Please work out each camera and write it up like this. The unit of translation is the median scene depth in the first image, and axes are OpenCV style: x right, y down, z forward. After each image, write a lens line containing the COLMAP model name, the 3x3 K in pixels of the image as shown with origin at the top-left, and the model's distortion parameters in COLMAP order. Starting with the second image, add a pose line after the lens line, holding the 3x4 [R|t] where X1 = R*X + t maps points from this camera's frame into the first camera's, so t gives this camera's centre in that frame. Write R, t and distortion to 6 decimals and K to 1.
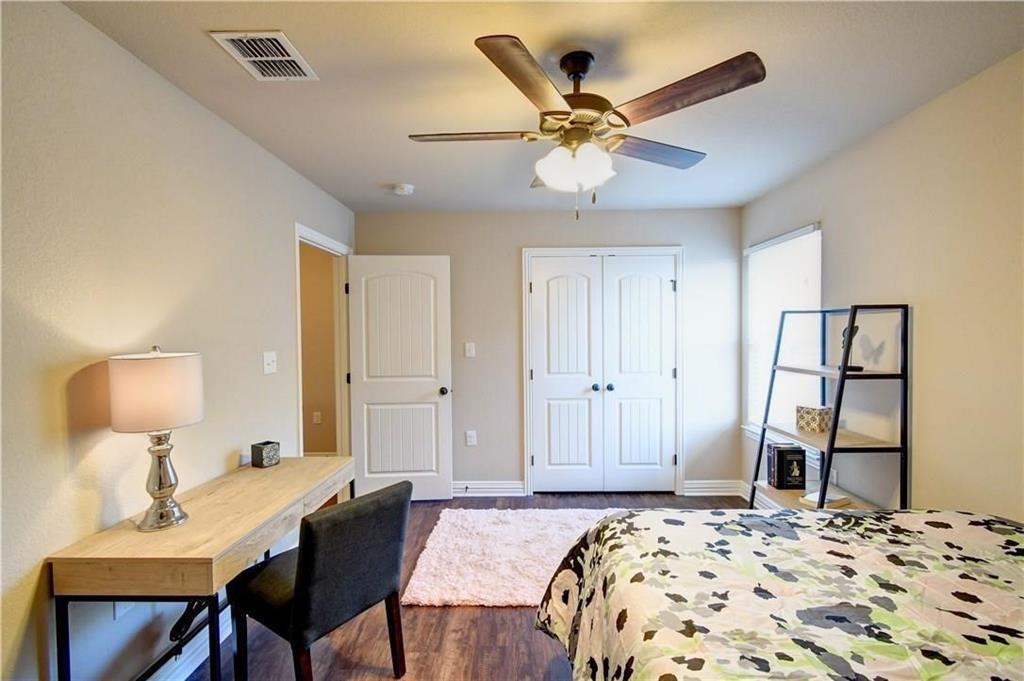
lens RADIAL K [[453.9, 0, 515.7], [0, 453.9, 340.7], [0, 0, 1]] dist [0.001602, 0.000103]
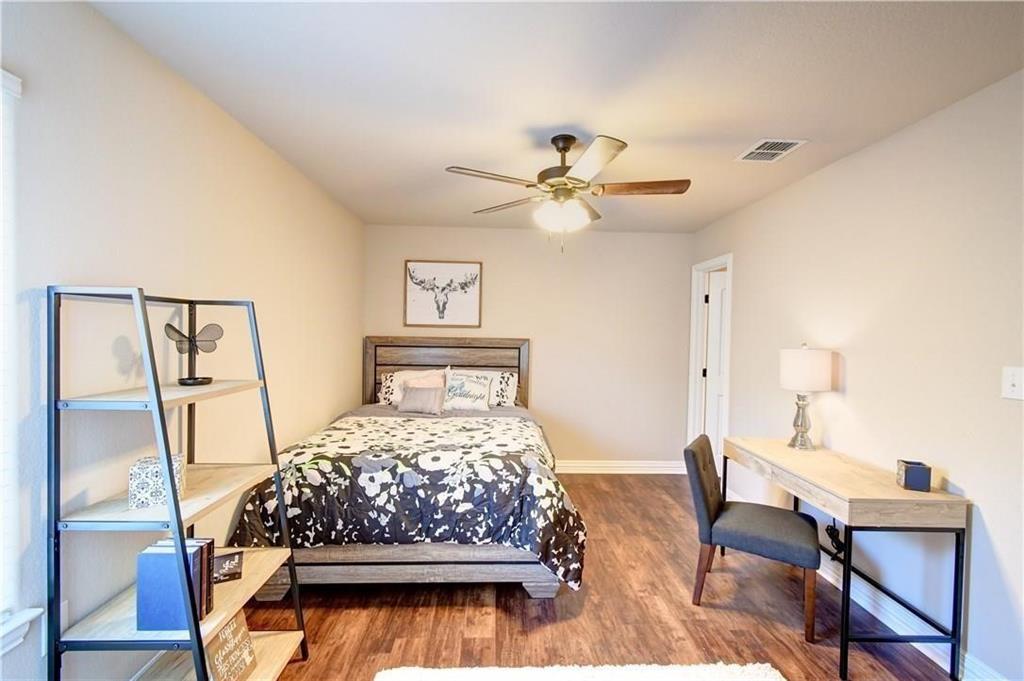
lens RADIAL K [[453.9, 0, 515.7], [0, 453.9, 340.7], [0, 0, 1]] dist [0.001602, 0.000103]
pose [[-0.998182, -0.006166, -0.059951, 0.313322], [-0.009253, 0.998637, 0.051364, -0.058544], [0.059553, 0.051825, -0.996879, 2.086884]]
